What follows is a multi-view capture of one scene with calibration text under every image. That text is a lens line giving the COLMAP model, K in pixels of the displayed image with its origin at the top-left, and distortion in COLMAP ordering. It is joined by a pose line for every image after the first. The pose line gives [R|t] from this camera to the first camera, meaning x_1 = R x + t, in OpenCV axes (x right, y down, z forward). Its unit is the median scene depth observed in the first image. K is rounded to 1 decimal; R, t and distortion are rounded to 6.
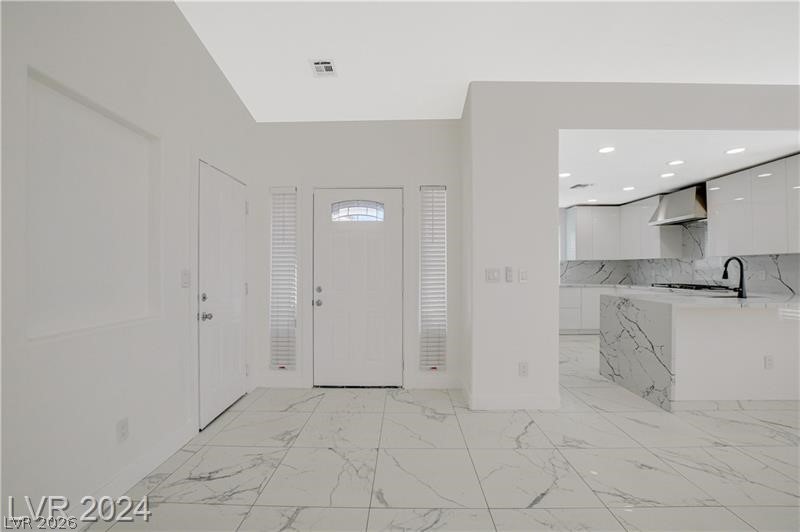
lens RADIAL K [[352.4, 0, 398.9], [0, 352.4, 266.2], [0, 0, 1]] dist [-0.034845, 0.005716]
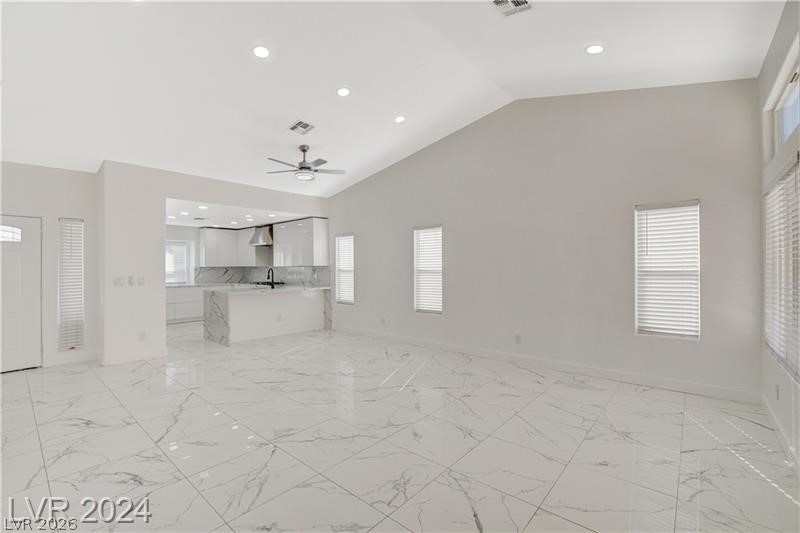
lens RADIAL K [[352.4, 0, 398.9], [0, 352.4, 266.7], [0, 0, 1]] dist [-0.034845, 0.005716]
pose [[0.641451, -0.001699, 0.767162, -0.111784], [-0.001409, 0.999993, 0.003392, -0.042770], [-0.767162, -0.003257, 0.641445, -0.871098]]
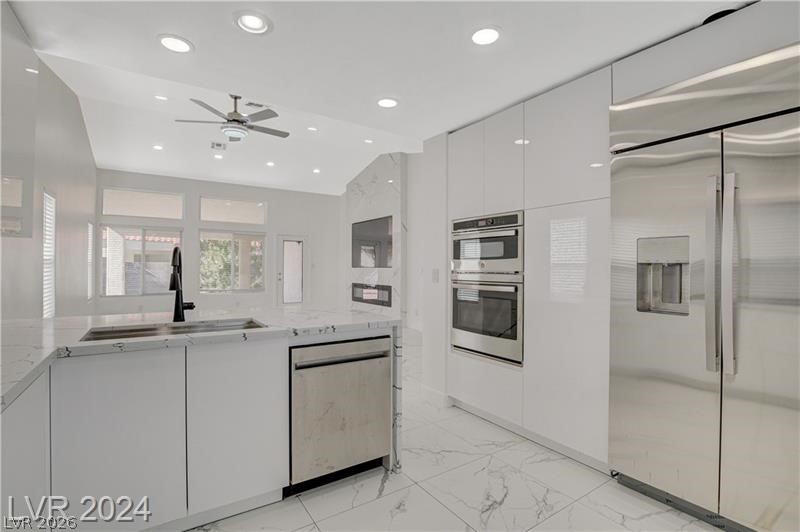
lens RADIAL K [[375.3, 0, 400.0], [0, 375.3, 266.0], [0, 0, 1]] dist [-0.028211, 0.000504]
pose [[-0.821323, -0.005279, -0.570439, 1.000090], [-0.001001, 0.999969, -0.007812, 0.006269], [0.570463, -0.005845, -0.821303, 1.622112]]
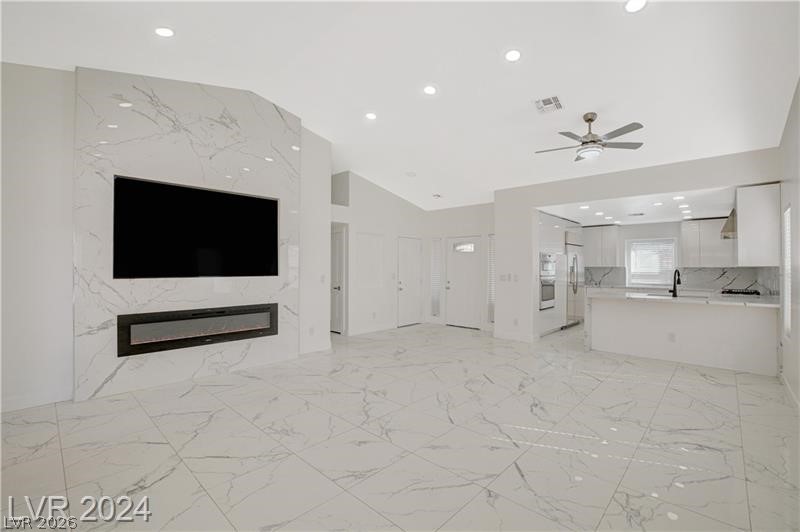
lens RADIAL K [[352.4, 0, 398.9], [0, 352.4, 266.2], [0, 0, 1]] dist [-0.034845, 0.005716]
pose [[0.736862, 0.002163, -0.676040, 1.077646], [-0.000519, 0.999996, 0.002634, -0.043707], [0.676043, -0.001589, 0.736860, -0.898369]]
